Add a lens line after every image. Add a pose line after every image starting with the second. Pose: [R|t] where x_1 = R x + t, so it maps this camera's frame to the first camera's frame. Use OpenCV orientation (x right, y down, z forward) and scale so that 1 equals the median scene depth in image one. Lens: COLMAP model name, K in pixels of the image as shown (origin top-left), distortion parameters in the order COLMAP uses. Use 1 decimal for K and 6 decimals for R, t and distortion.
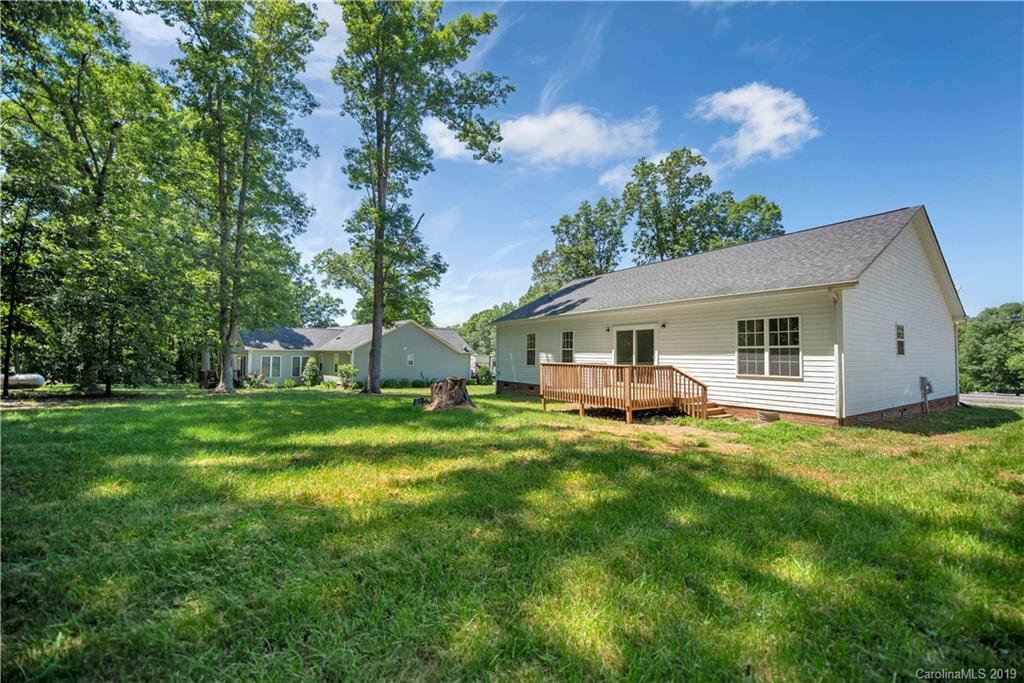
lens RADIAL K [[409.7, 0, 511.8], [0, 409.7, 341.4], [0, 0, 1]] dist [-0.016721, -0.000223]
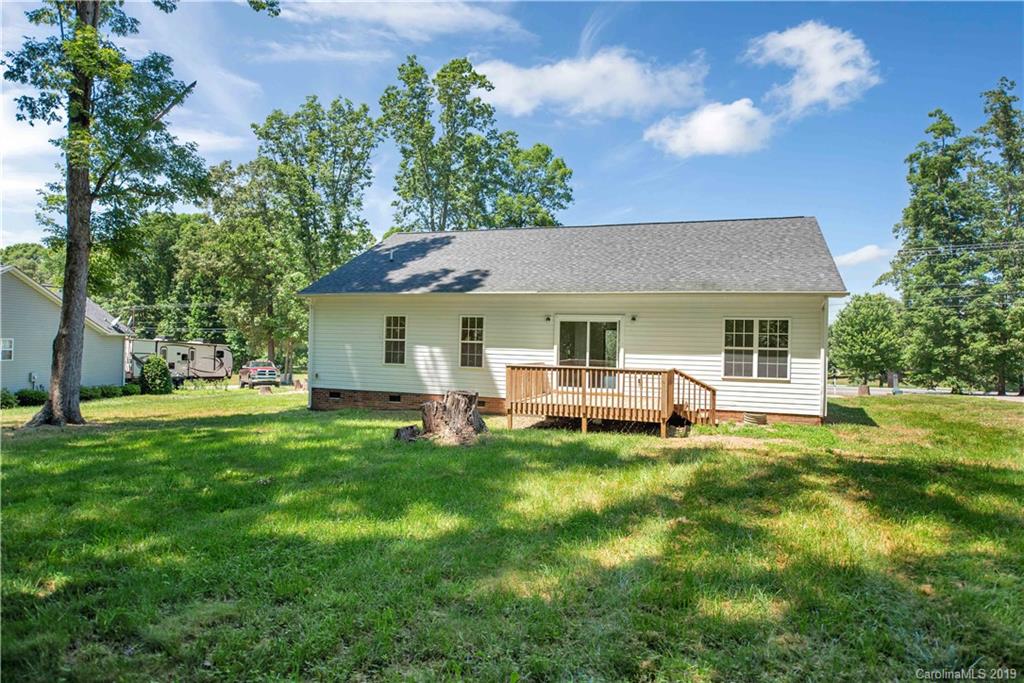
lens RADIAL K [[626.9, 0, 511.4], [0, 626.9, 342.0], [0, 0, 1]] dist [-0.017517, 0.000102]
pose [[0.791608, 0.009656, 0.610953, -0.612464], [-0.036183, 0.998861, 0.031095, -0.022254], [-0.609957, -0.046722, 0.791056, 0.137287]]
